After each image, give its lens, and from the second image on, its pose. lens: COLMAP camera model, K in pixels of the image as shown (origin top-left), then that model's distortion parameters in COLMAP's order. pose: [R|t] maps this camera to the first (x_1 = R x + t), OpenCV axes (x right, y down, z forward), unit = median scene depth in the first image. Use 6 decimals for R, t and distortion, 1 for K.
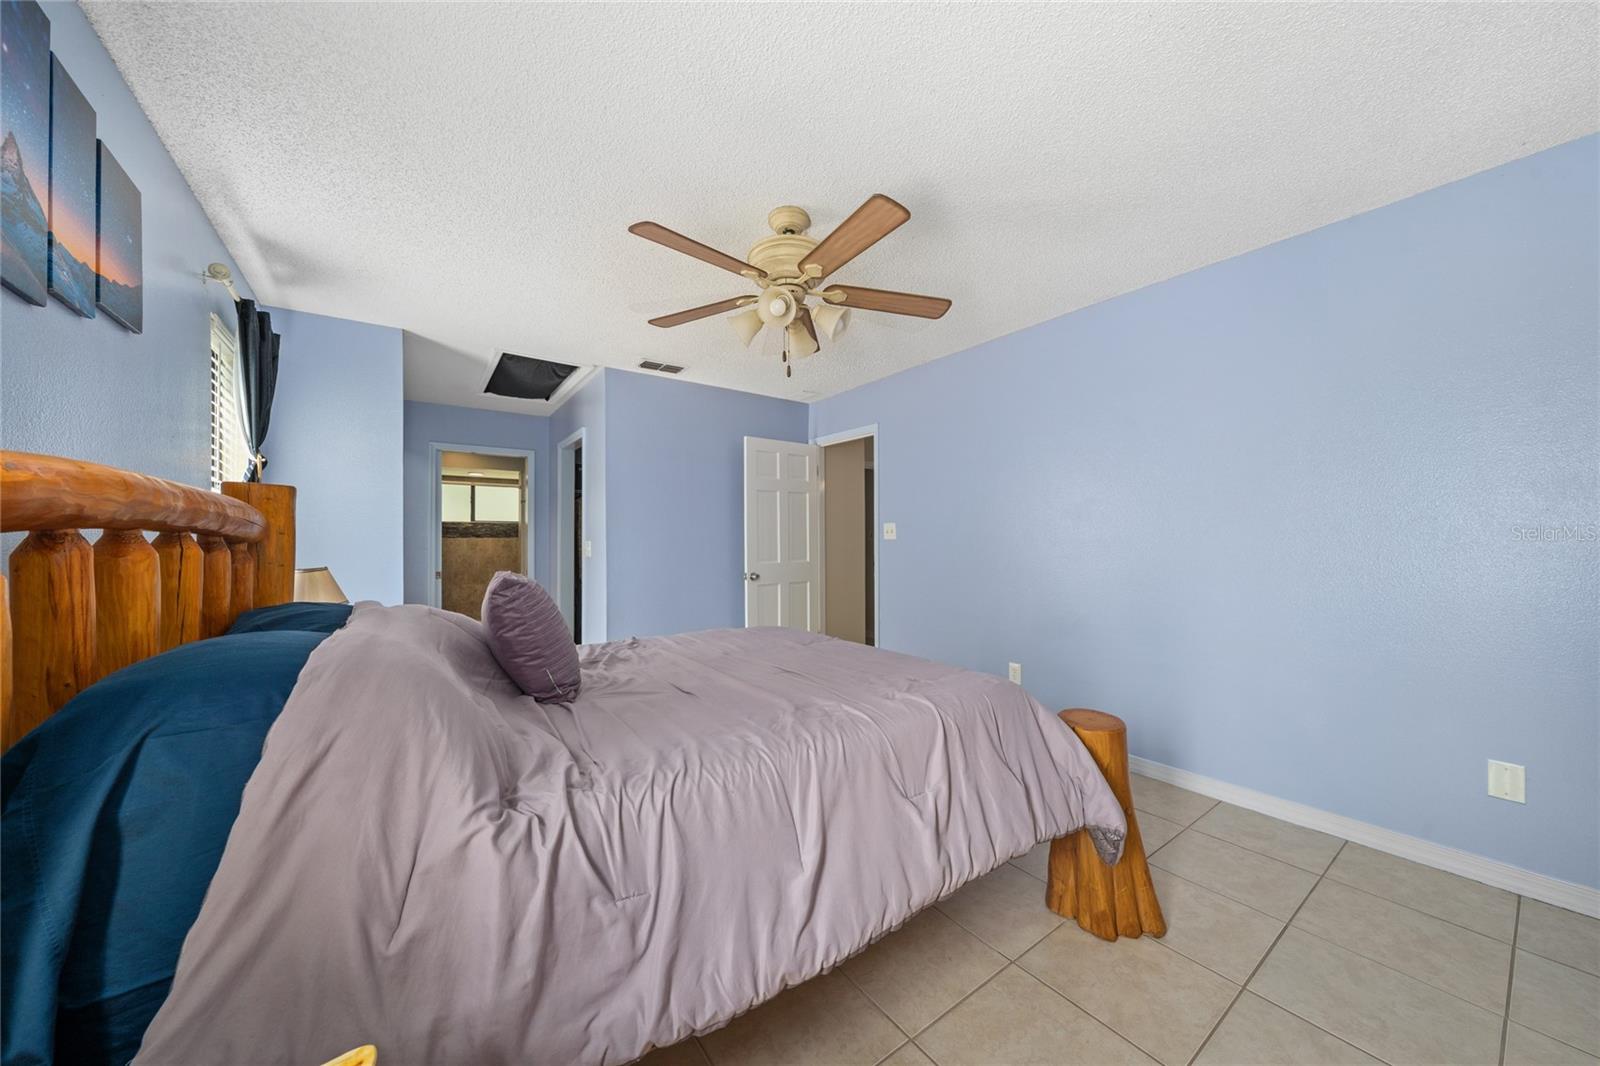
lens RADIAL K [[542.4, 0, 800.2], [0, 542.4, 537.8], [0, 0, 1]] dist [-0.000920, 0.000926]
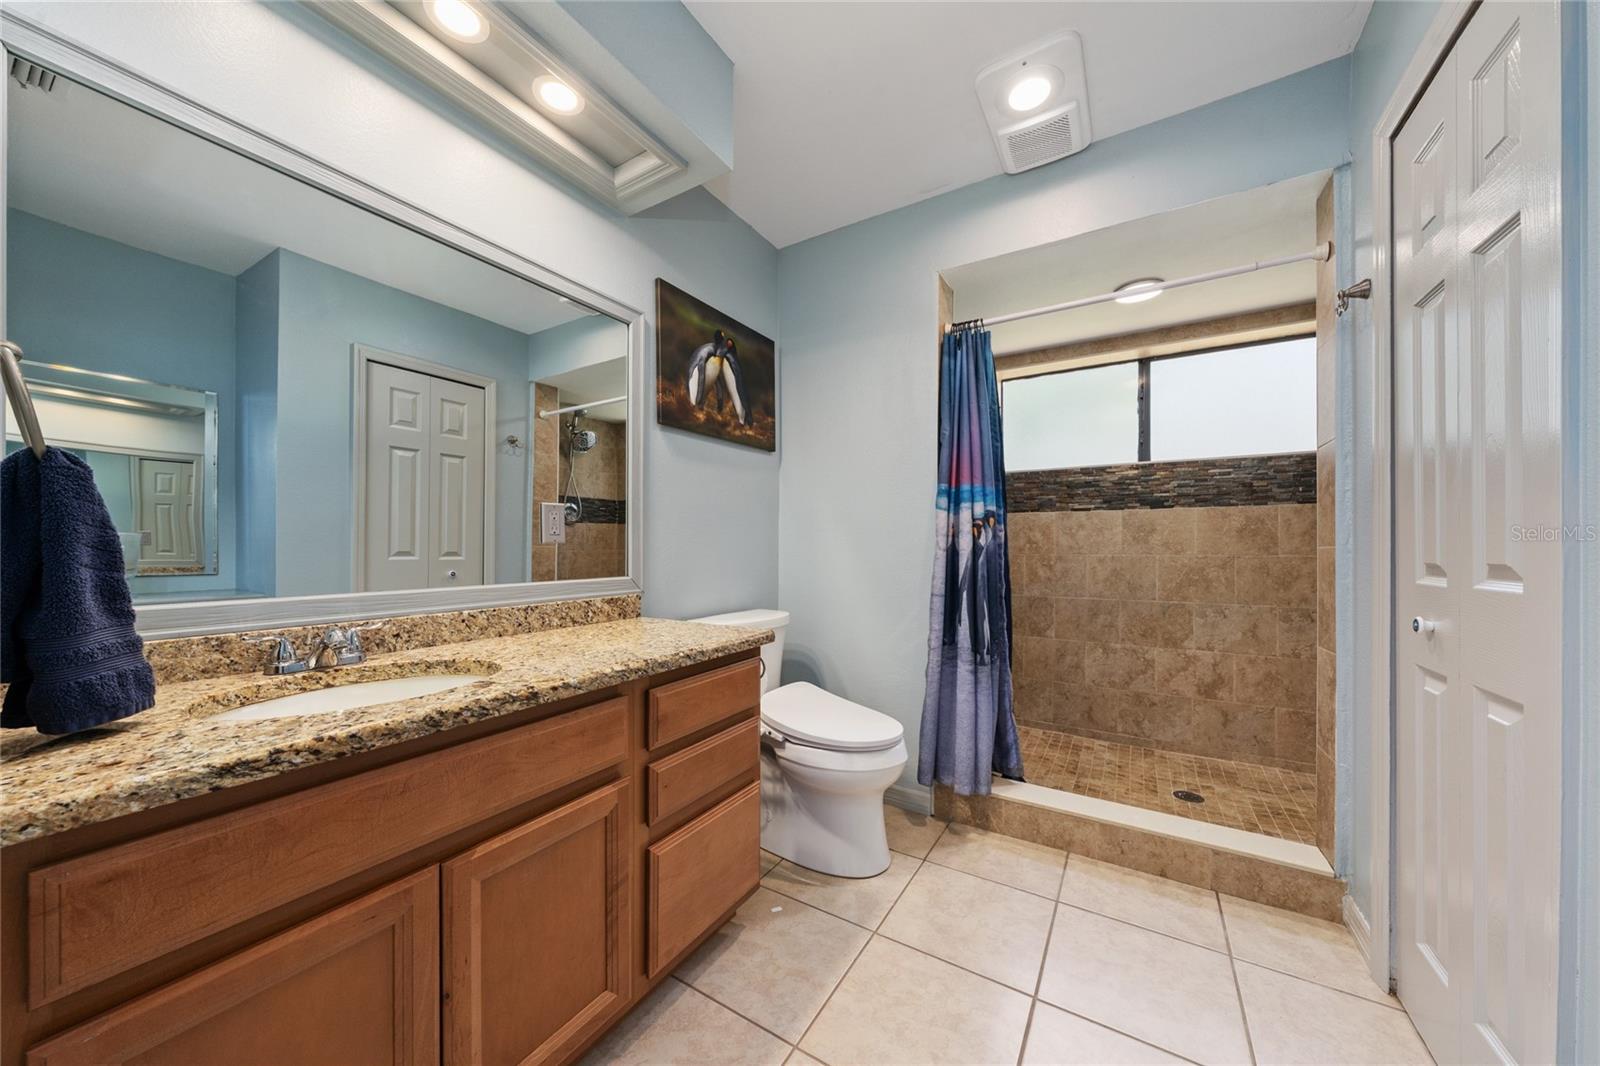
lens RADIAL K [[542.4, 0, 801.4], [0, 542.4, 549.0], [0, 0, 1]] dist [-0.000920, 0.000926]
pose [[0.375457, 0.003367, -0.926834, -0.364641], [0.006739, 0.999957, 0.006363, 0.021320], [0.926815, -0.008635, 0.375418, 0.668260]]
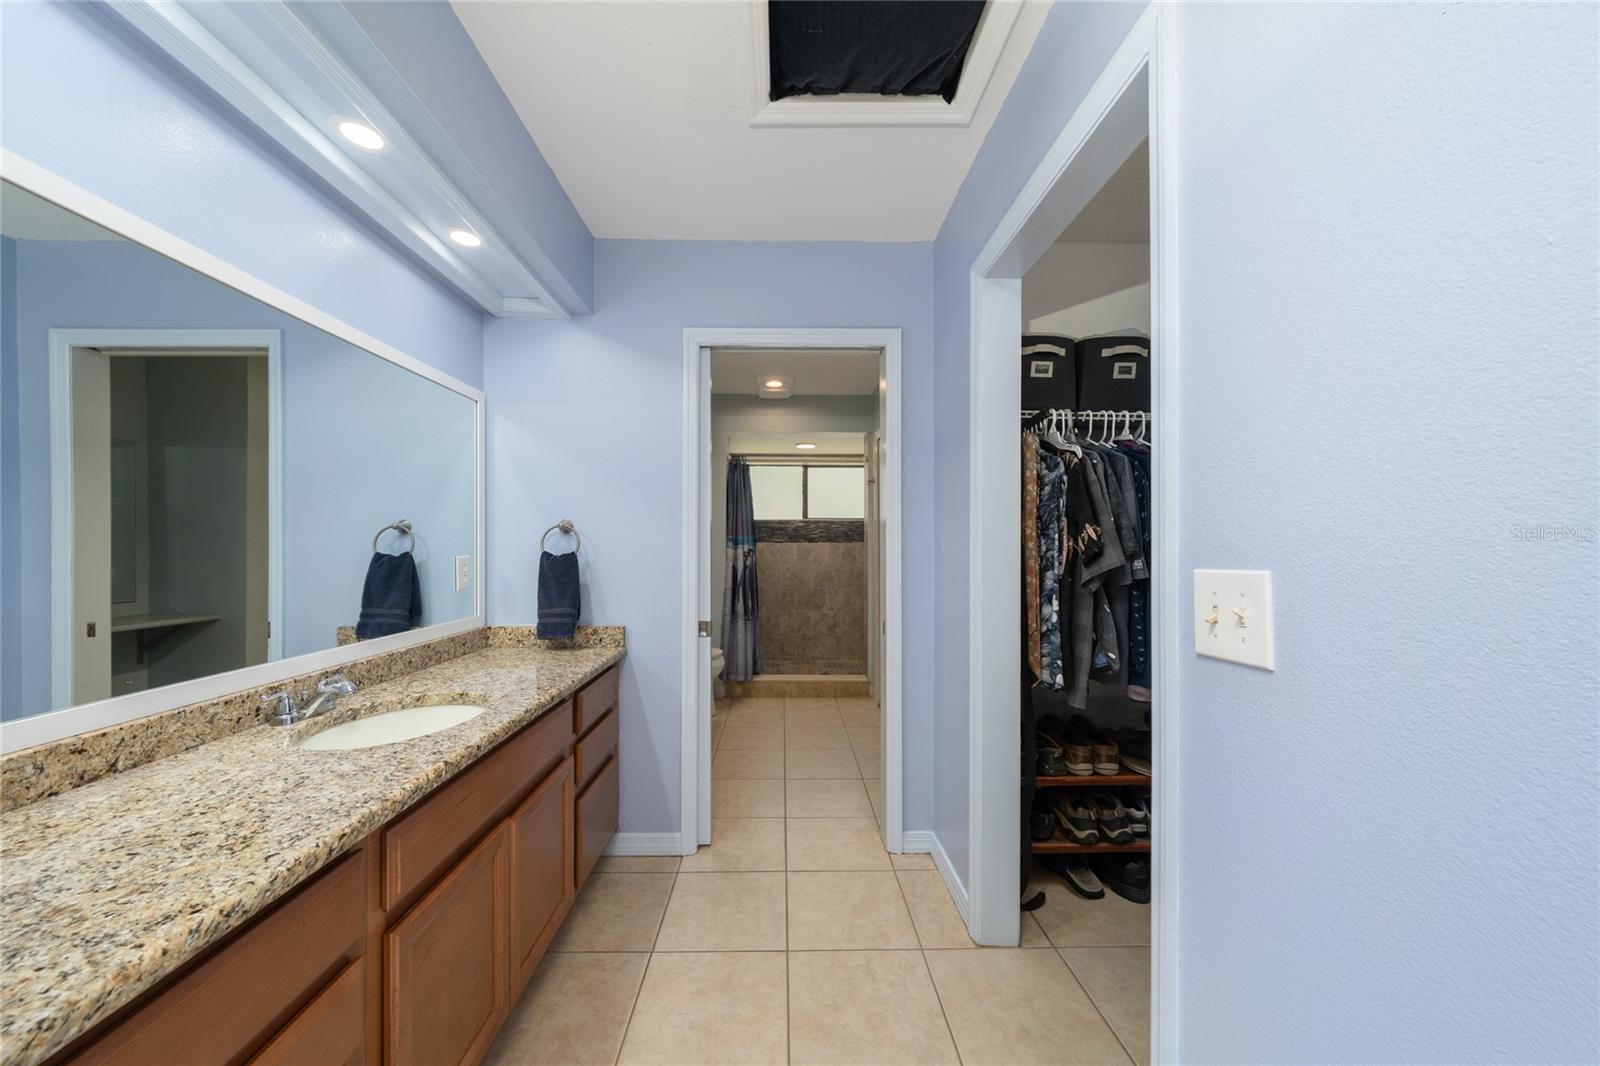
lens RADIAL K [[542.4, 0, 792.5], [0, 542.4, 543.4], [0, 0, 1]] dist [-0.000920, 0.000926]
pose [[0.820838, -0.002052, -0.571157, -0.220991], [0.003940, 0.999990, 0.002070, -0.000668], [0.571147, -0.003949, 0.820838, 0.422042]]
